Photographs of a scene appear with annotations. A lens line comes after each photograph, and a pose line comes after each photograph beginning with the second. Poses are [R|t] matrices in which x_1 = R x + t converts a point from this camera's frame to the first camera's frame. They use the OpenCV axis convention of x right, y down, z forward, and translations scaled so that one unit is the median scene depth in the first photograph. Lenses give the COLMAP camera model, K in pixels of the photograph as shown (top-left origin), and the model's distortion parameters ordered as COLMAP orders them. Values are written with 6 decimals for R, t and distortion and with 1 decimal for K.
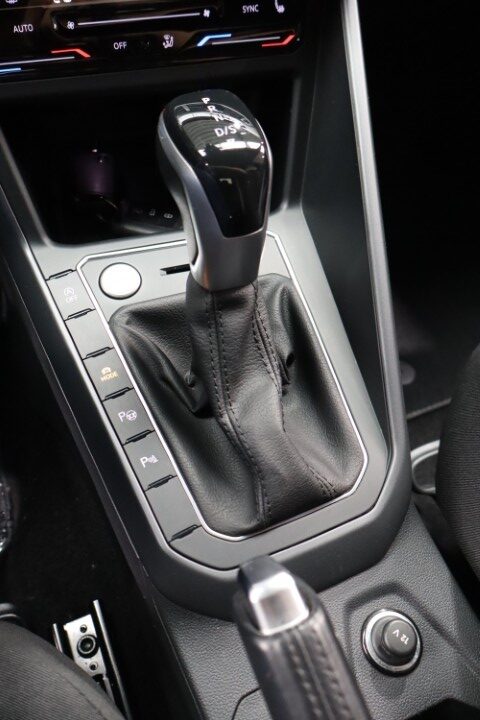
lens RADIAL K [[638.2, 0, 240.0], [0, 638.2, 360.0], [0, 0, 1]] dist [0.009306, 0.003563]
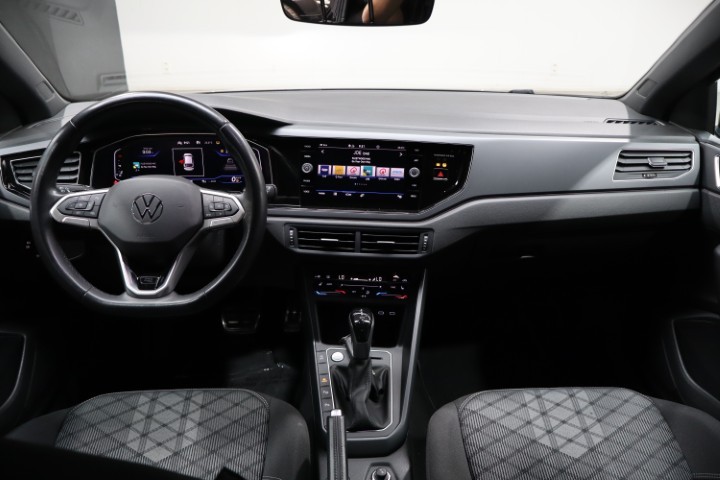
lens RADIAL K [[609.9, 0, 360.0], [0, 609.9, 240.0], [0, 0, 1]] dist [-0.004712, -0.002851]
pose [[0.936307, 0.126462, -0.327624, 0.931028], [-0.261306, 0.874154, -0.409358, 0.645106], [0.234625, 0.468894, 0.851522, -2.040101]]
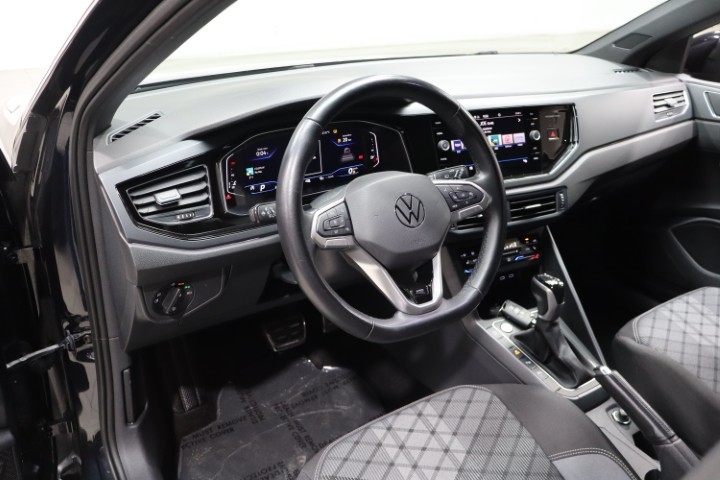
lens RADIAL K [[624.7, 0, 360.0], [0, 624.7, 240.0], [0, 0, 1]] dist [0.003138, 0.001874]
pose [[0.983573, -0.070546, 0.166157, -1.536557], [0.133146, 0.905065, -0.403893, 0.709269], [-0.121890, 0.419381, 0.899590, -2.114881]]
